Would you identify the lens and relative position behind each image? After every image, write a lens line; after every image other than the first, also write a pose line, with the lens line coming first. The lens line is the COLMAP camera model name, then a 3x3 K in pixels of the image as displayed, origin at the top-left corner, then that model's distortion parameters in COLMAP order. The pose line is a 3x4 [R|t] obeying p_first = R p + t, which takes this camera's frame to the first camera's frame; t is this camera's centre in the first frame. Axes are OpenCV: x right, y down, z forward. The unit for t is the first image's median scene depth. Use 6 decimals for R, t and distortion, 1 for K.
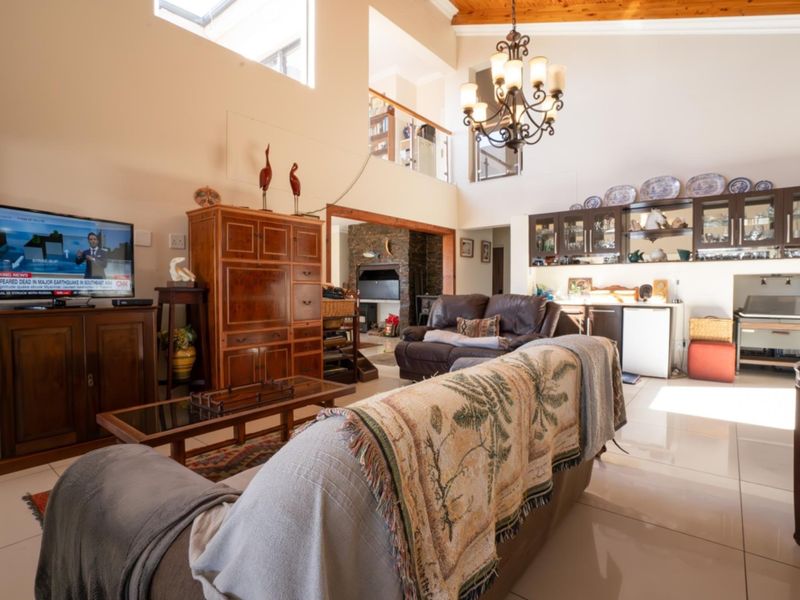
lens RADIAL K [[423.4, 0, 400.0], [0, 423.4, 300.0], [0, 0, 1]] dist [-0.002089, 0.000012]
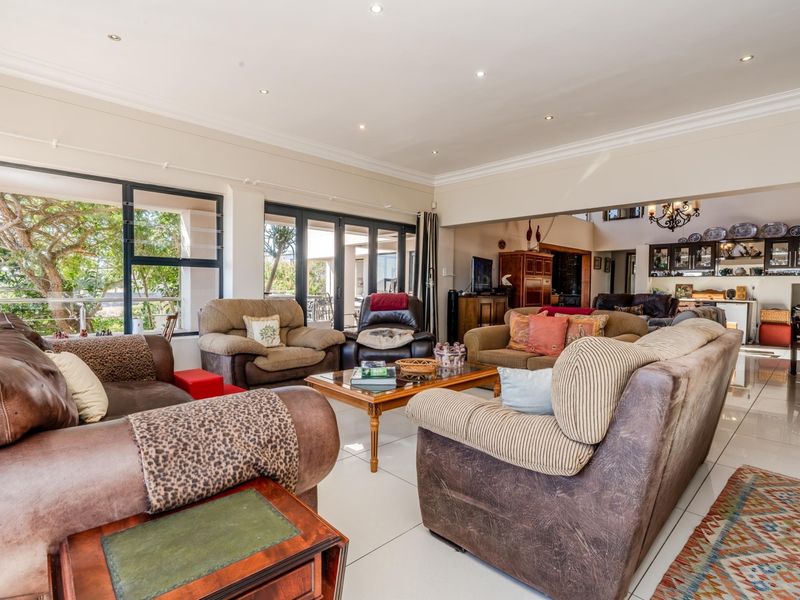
lens RADIAL K [[411.0, 0, 400.0], [0, 411.0, 300.0], [0, 0, 1]] dist [0.024446, -0.000609]
pose [[0.991993, 0.018515, -0.124930, -0.481297], [-0.018422, 0.999828, 0.001896, 0.025609], [0.124944, 0.000421, 0.992164, -0.750678]]
